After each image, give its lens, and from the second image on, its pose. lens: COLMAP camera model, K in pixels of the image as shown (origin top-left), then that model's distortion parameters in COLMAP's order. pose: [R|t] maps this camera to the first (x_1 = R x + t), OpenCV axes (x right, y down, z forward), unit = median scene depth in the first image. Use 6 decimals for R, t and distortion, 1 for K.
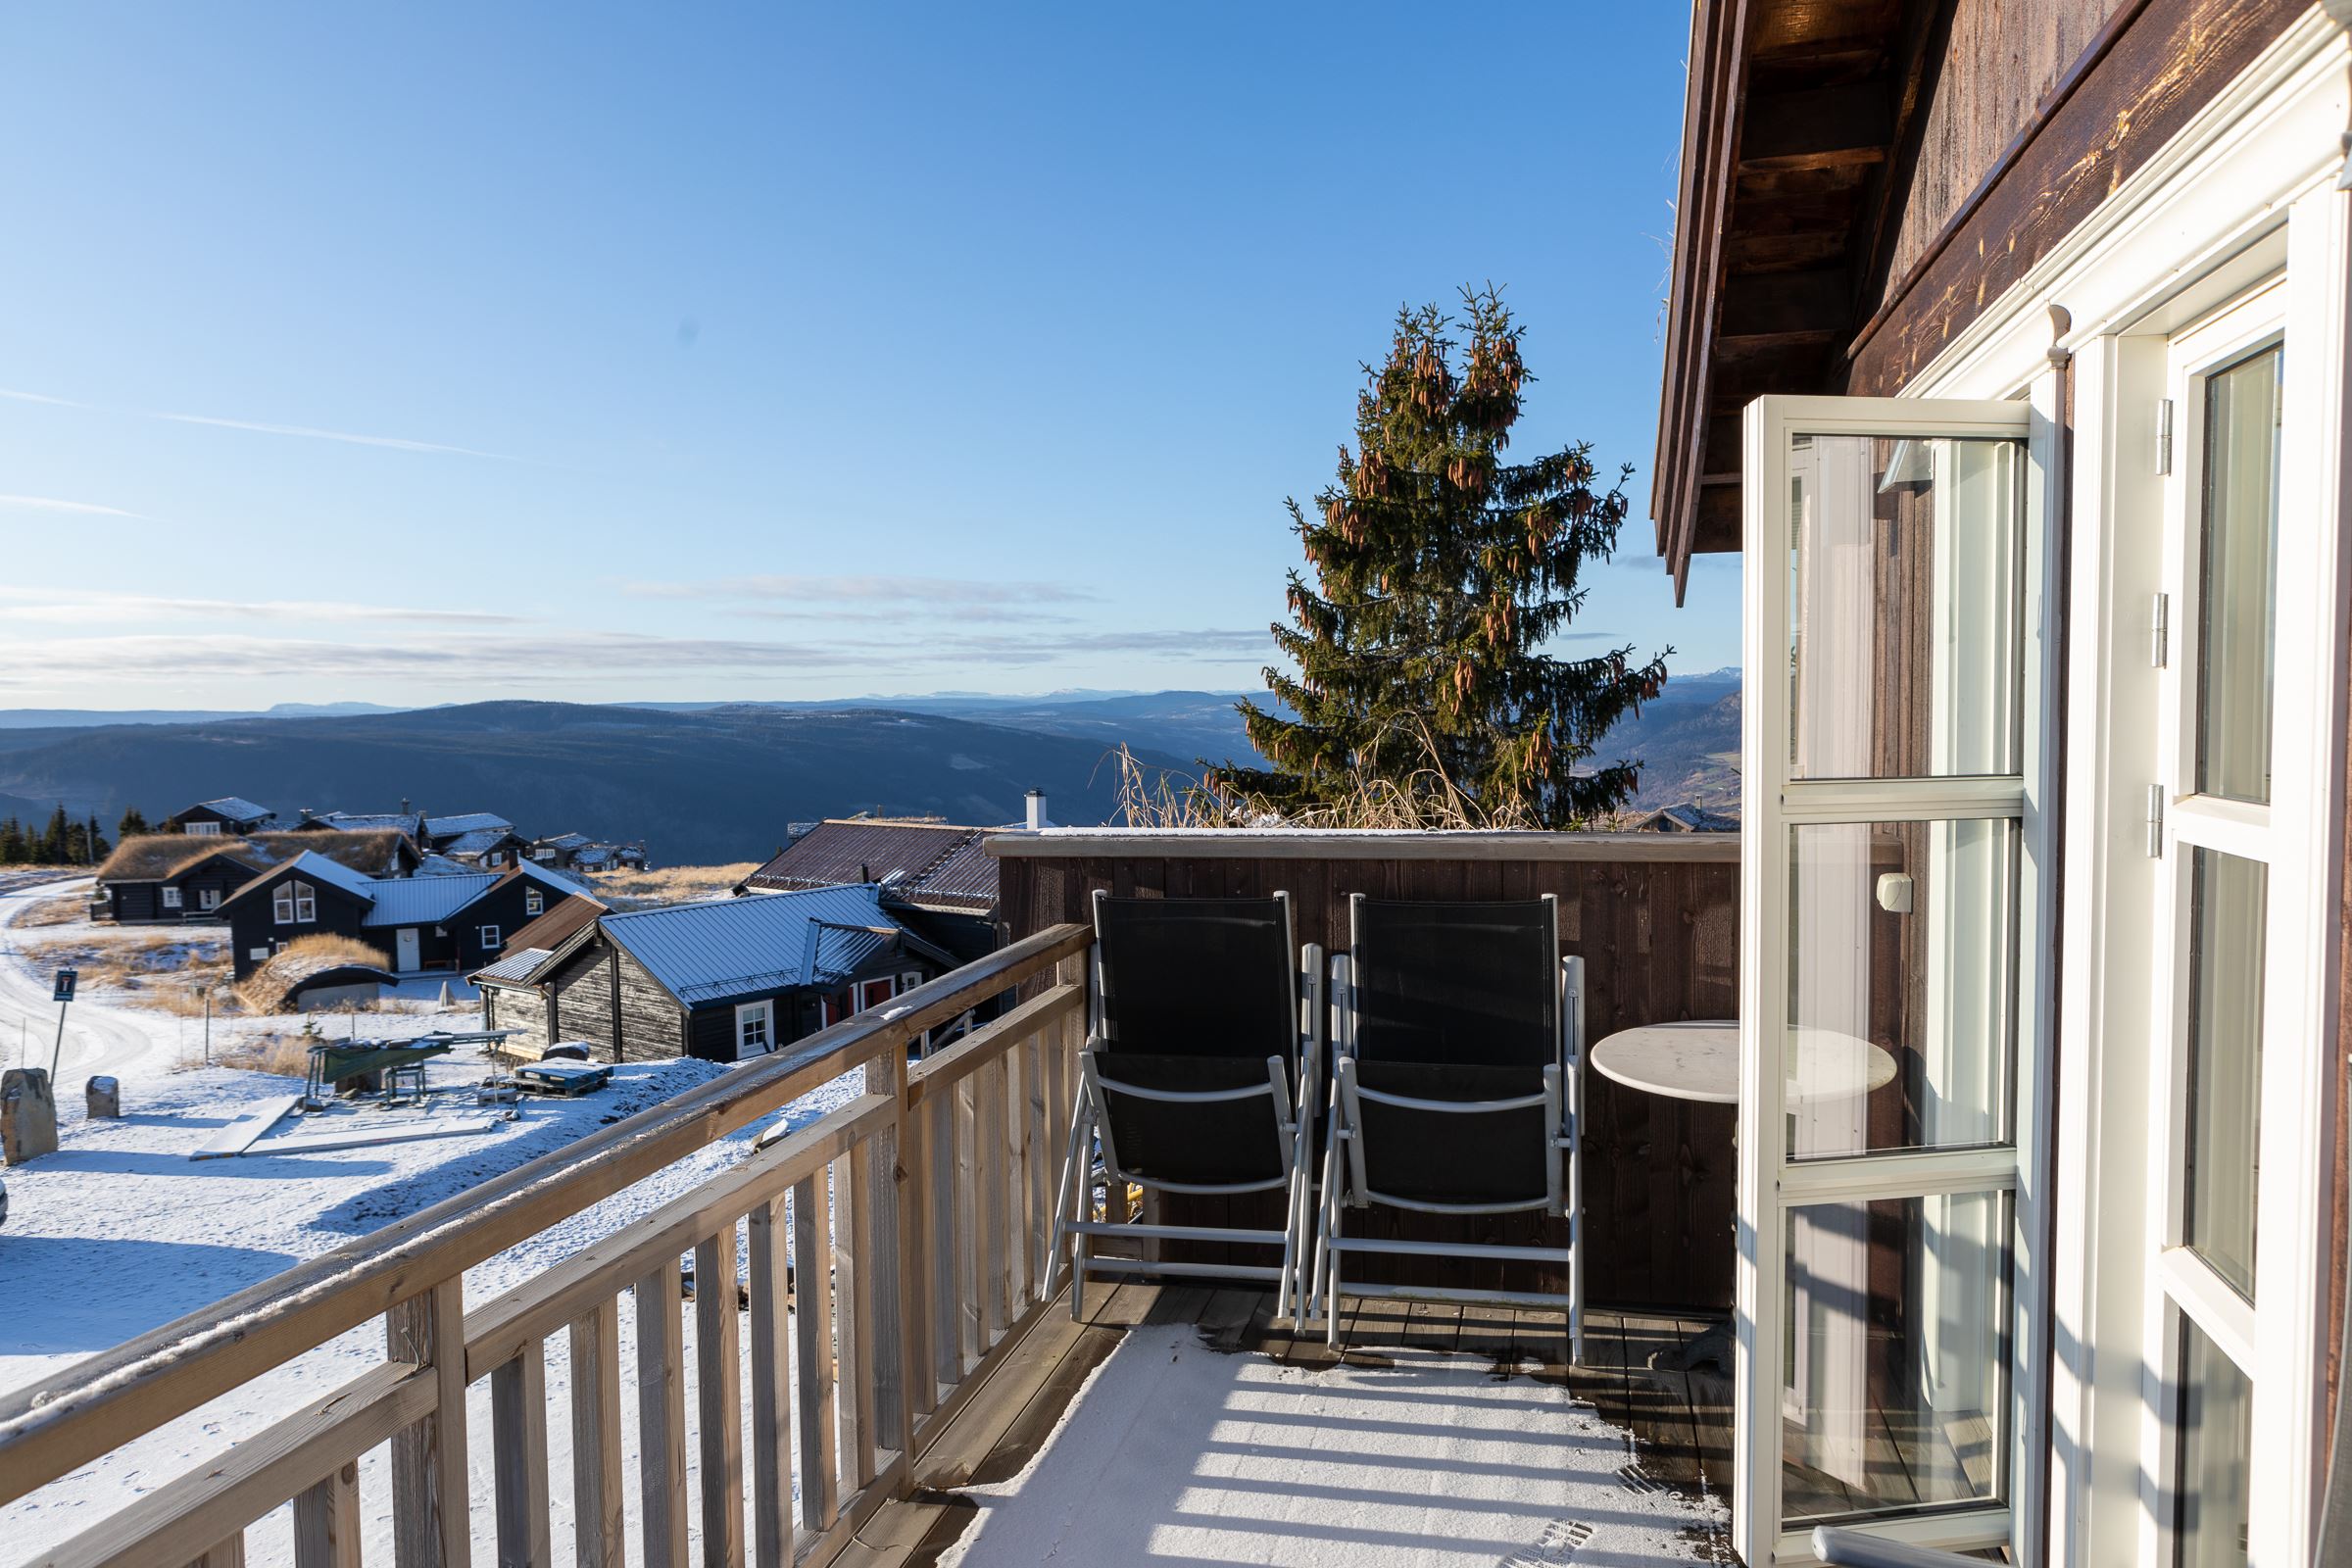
lens RADIAL K [[1601.2, 0, 1176.0], [0, 1601.2, 784.0], [0, 0, 1]] dist [-0.026922, 0.021121]
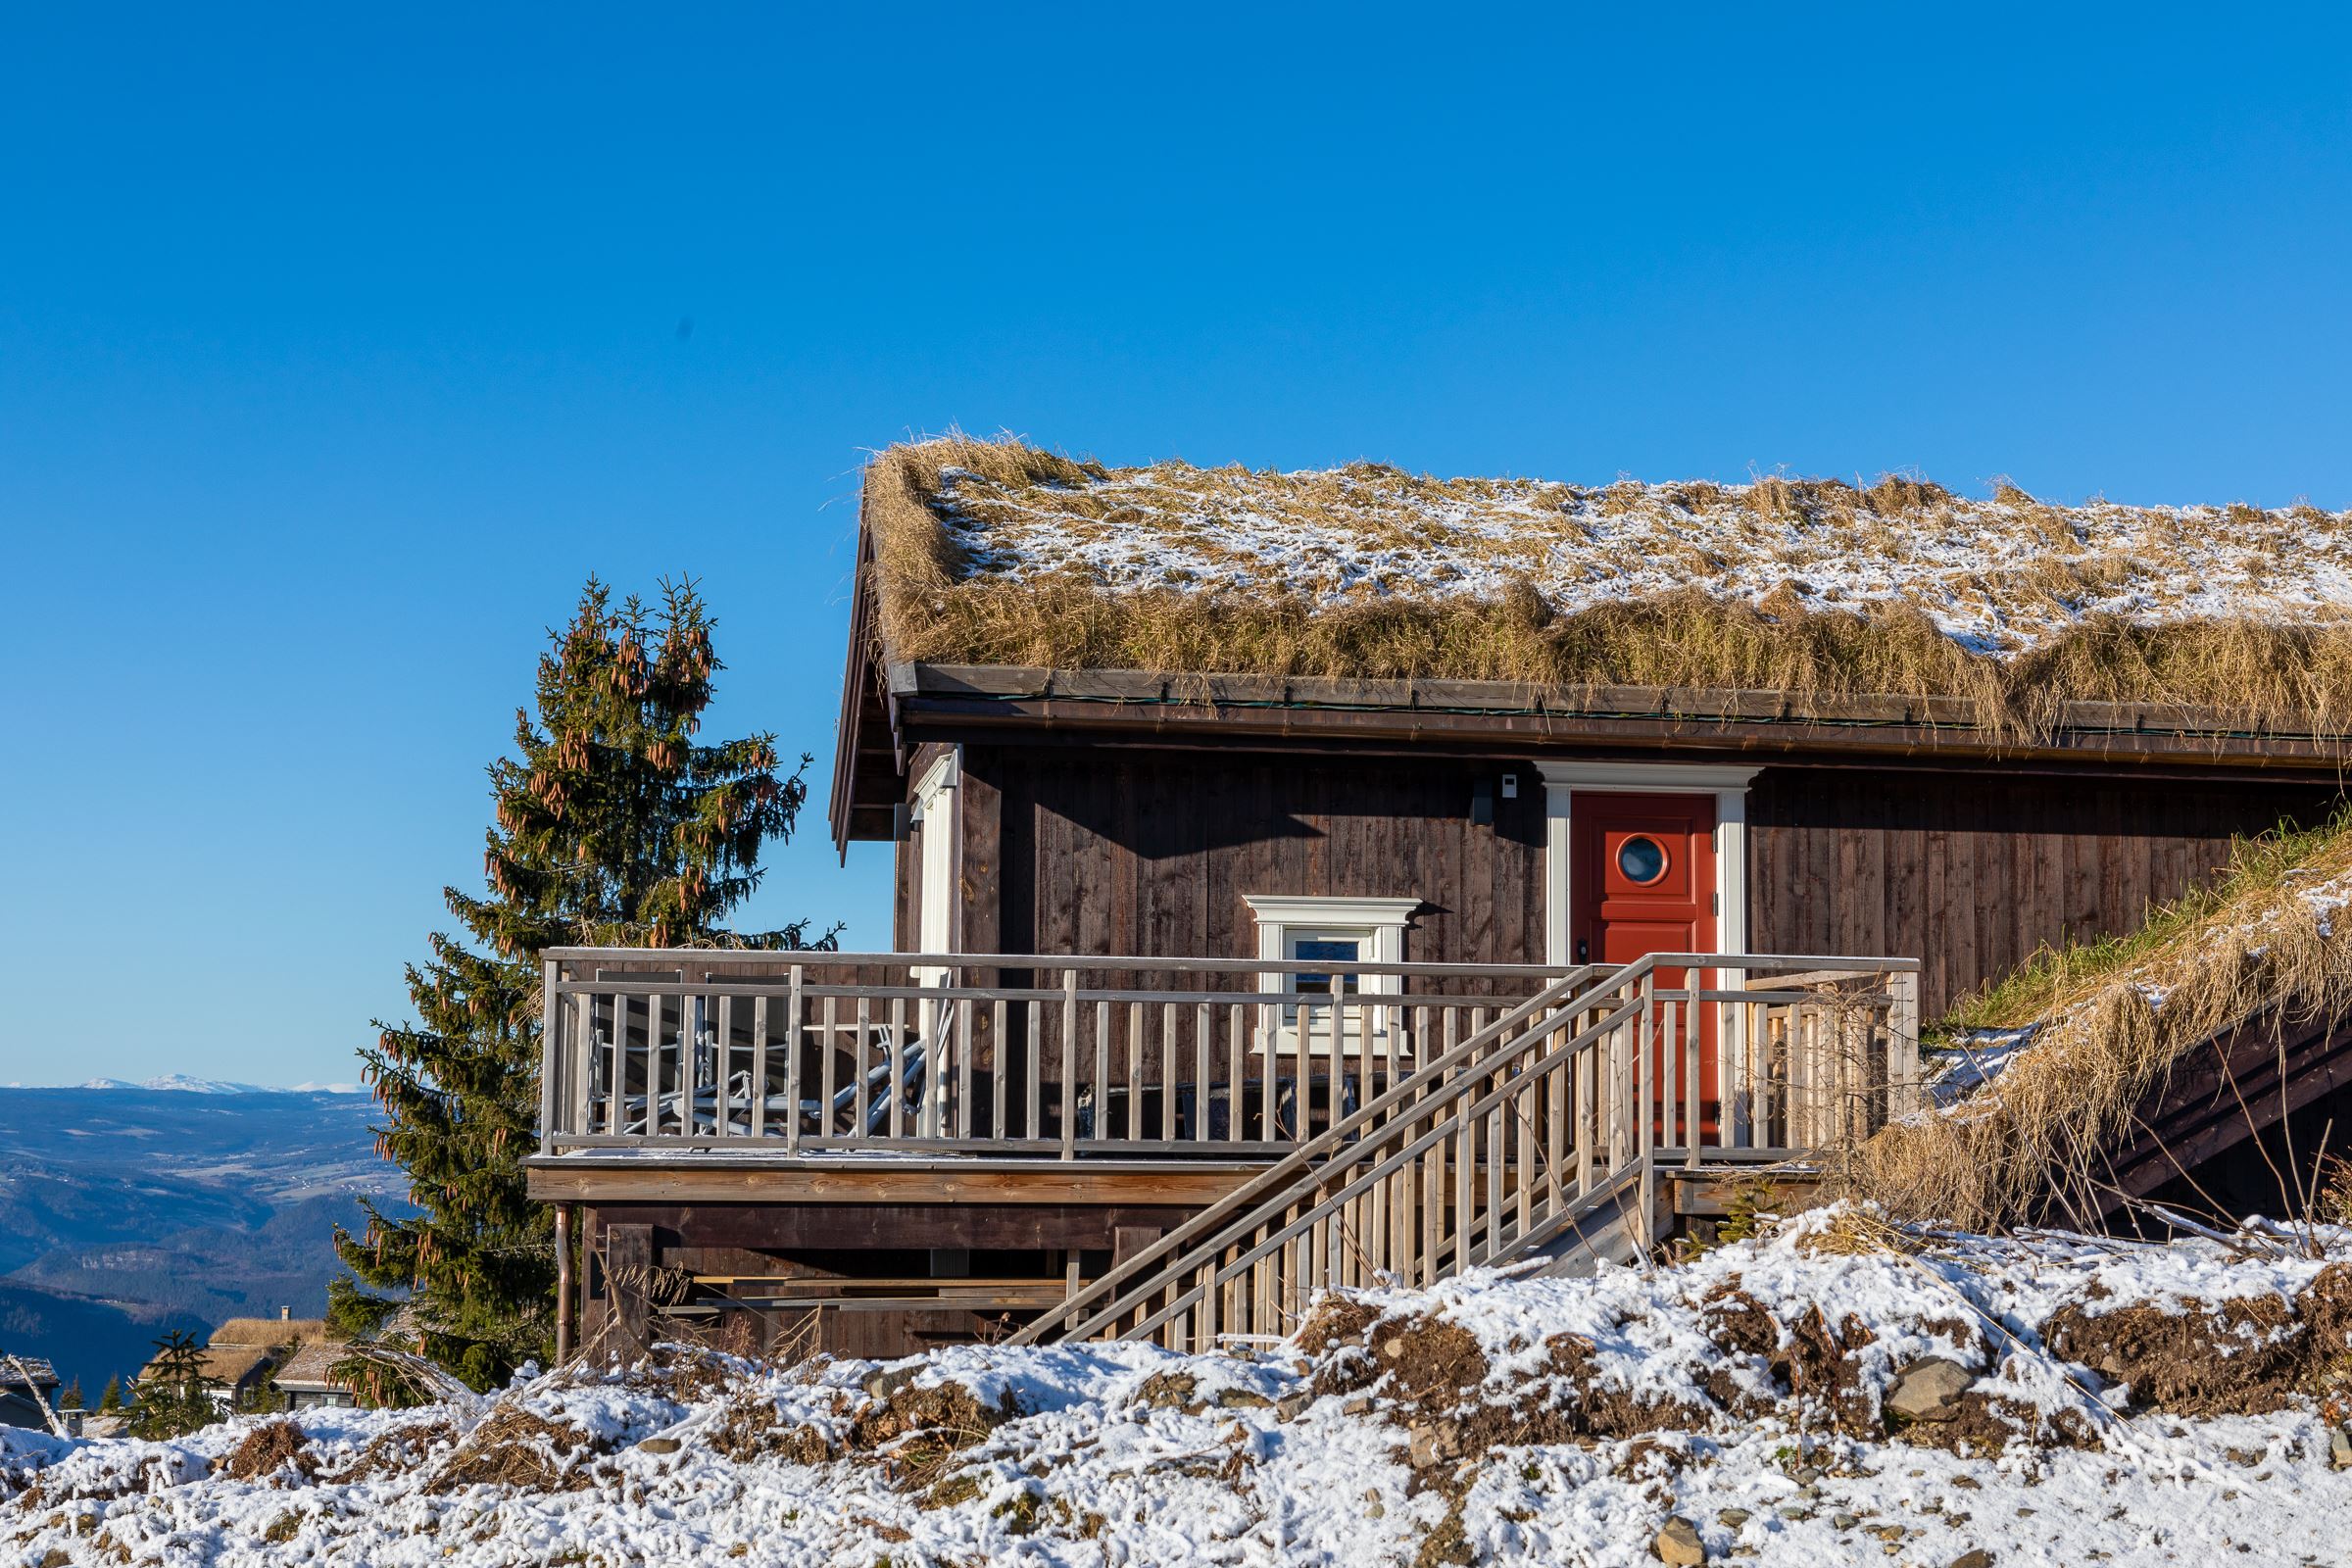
lens RADIAL K [[3399.6, 0, 1176.0], [0, 3399.6, 784.0], [0, 0, 1]] dist [-0.055014, -0.021081]
pose [[0.924820, 0.064395, 0.374915, -0.335367], [-0.005797, 0.987839, -0.155372, 0.169566], [-0.380361, 0.141518, 0.913947, -1.153384]]
